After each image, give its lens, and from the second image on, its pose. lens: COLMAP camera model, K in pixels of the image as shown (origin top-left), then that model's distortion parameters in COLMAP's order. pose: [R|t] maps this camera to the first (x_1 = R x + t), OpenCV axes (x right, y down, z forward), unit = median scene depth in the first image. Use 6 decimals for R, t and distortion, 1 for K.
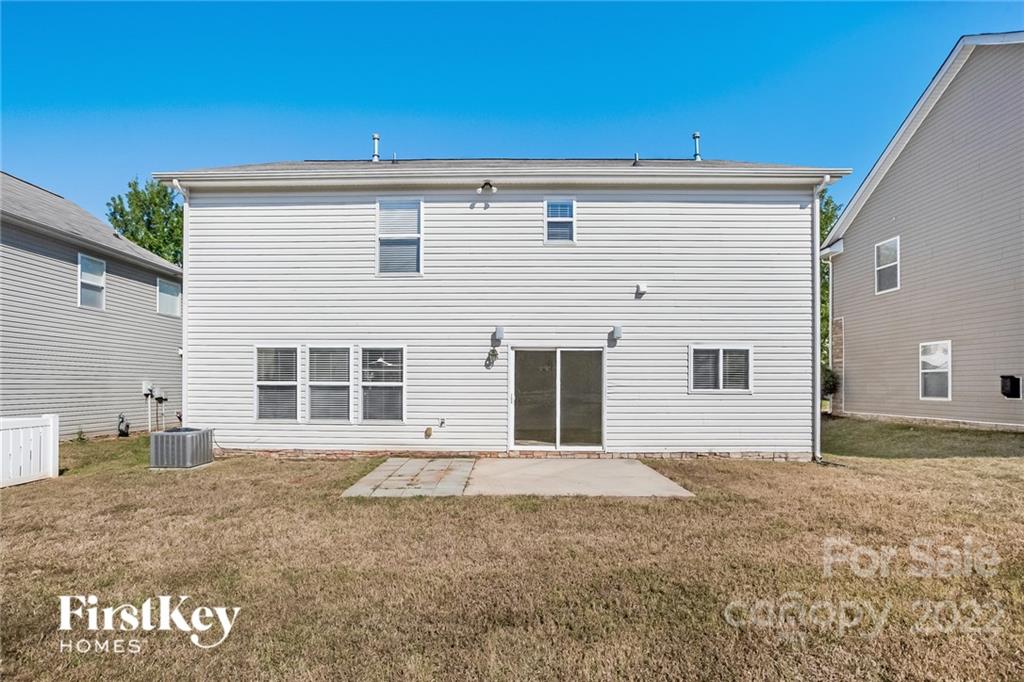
lens RADIAL K [[509.8, 0, 492.4], [0, 509.8, 374.9], [0, 0, 1]] dist [-0.031668, 0.000265]
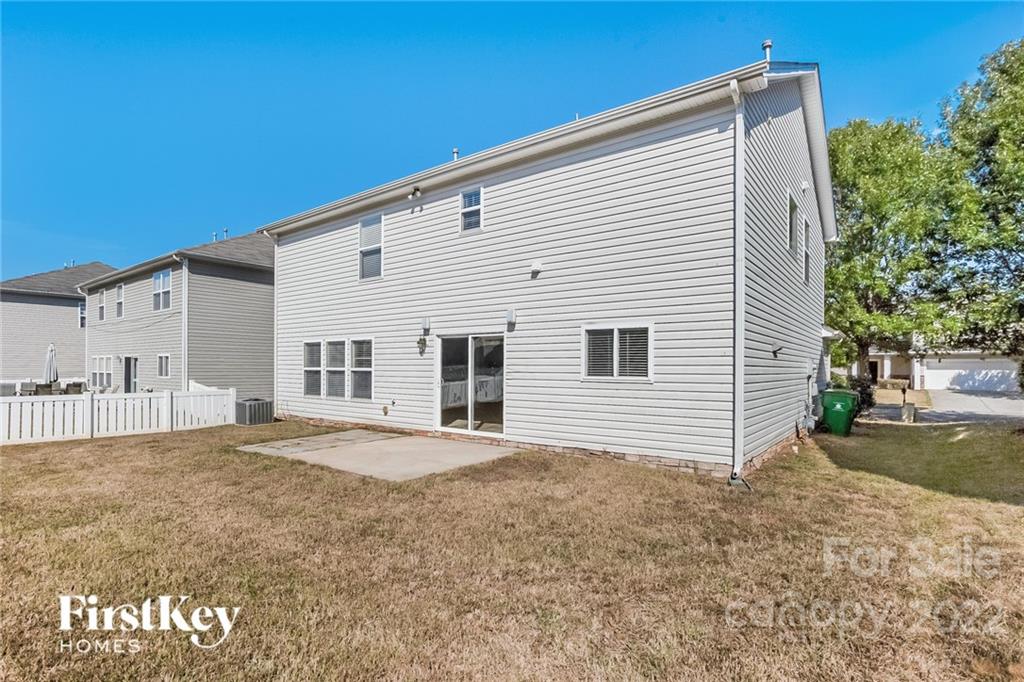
lens RADIAL K [[509.8, 0, 475.6], [0, 509.8, 365.3], [0, 0, 1]] dist [-0.031668, 0.000265]
pose [[0.792997, -0.001992, -0.609223, 0.761522], [0.007233, 0.999955, 0.006145, 0.002669], [0.609183, -0.009279, 0.792975, 0.191482]]
